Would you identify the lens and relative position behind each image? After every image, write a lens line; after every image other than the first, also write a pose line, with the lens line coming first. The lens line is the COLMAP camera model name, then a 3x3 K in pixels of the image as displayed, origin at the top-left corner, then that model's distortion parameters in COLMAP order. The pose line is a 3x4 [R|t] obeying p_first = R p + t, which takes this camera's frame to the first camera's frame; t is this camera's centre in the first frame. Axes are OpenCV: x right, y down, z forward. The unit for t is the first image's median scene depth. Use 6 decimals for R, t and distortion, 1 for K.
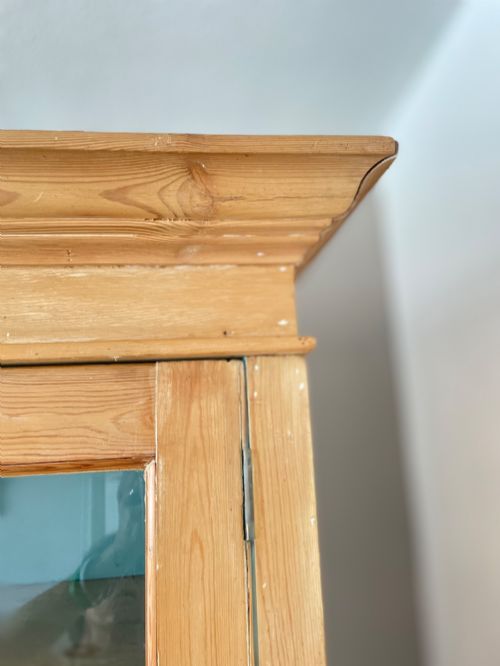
lens RADIAL K [[506.2, 0, 250.7], [0, 506.2, 333.5], [0, 0, 1]] dist [0.092192, -0.126038]
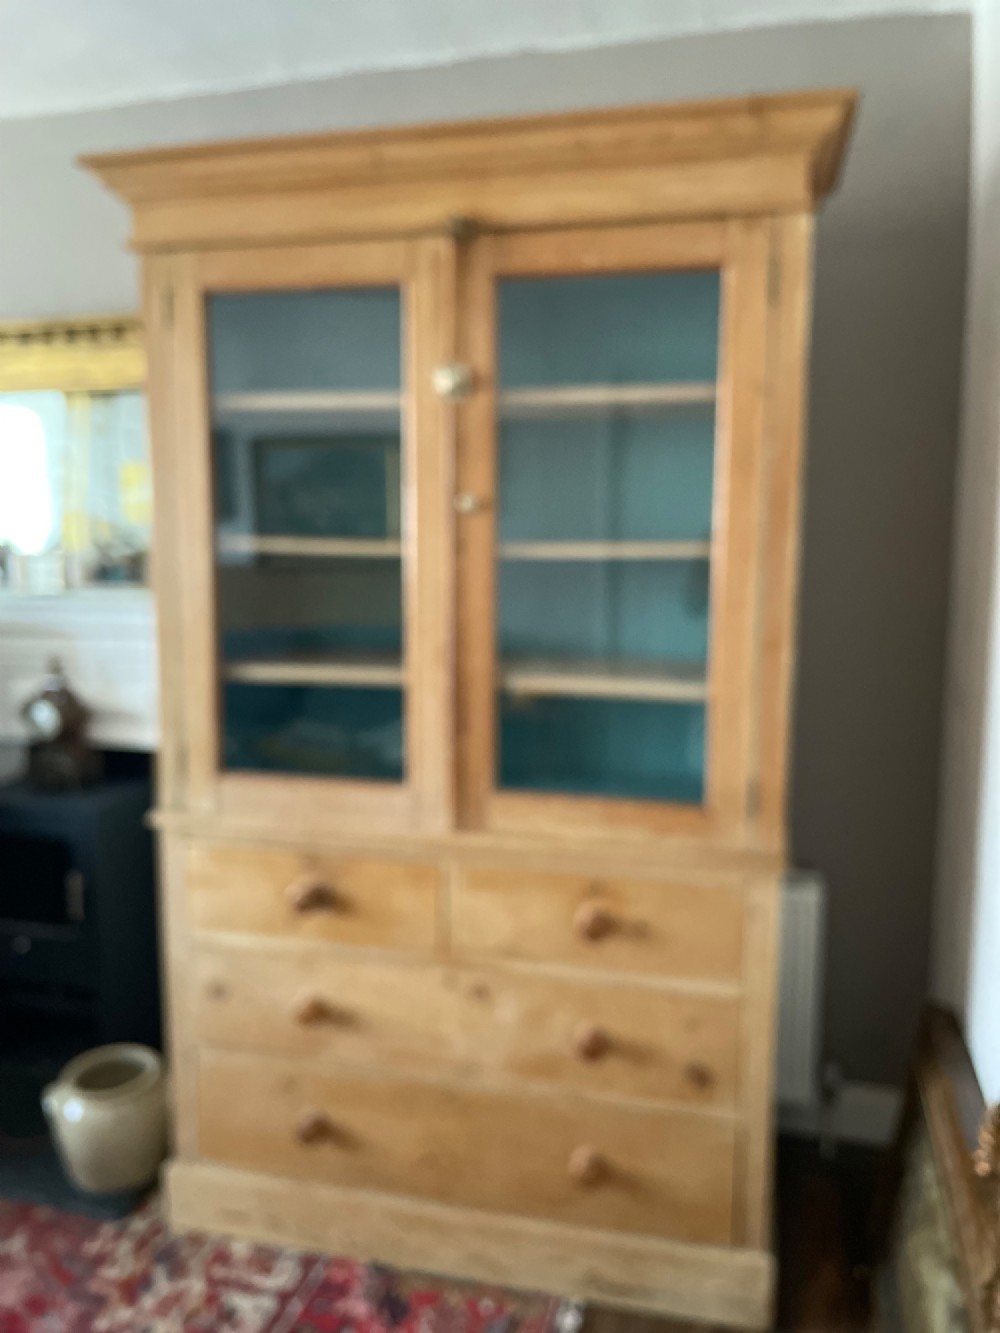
lens RADIAL K [[1013.2, 0, 511.8], [0, 1013.2, 660.2], [0, 0, 1]] dist [0.092192, -0.126038]
pose [[0.941417, 0.092198, -0.324398, 0.486269], [0.005000, 0.957983, 0.286782, 0.586730], [0.337208, -0.271603, 0.901400, -3.541502]]
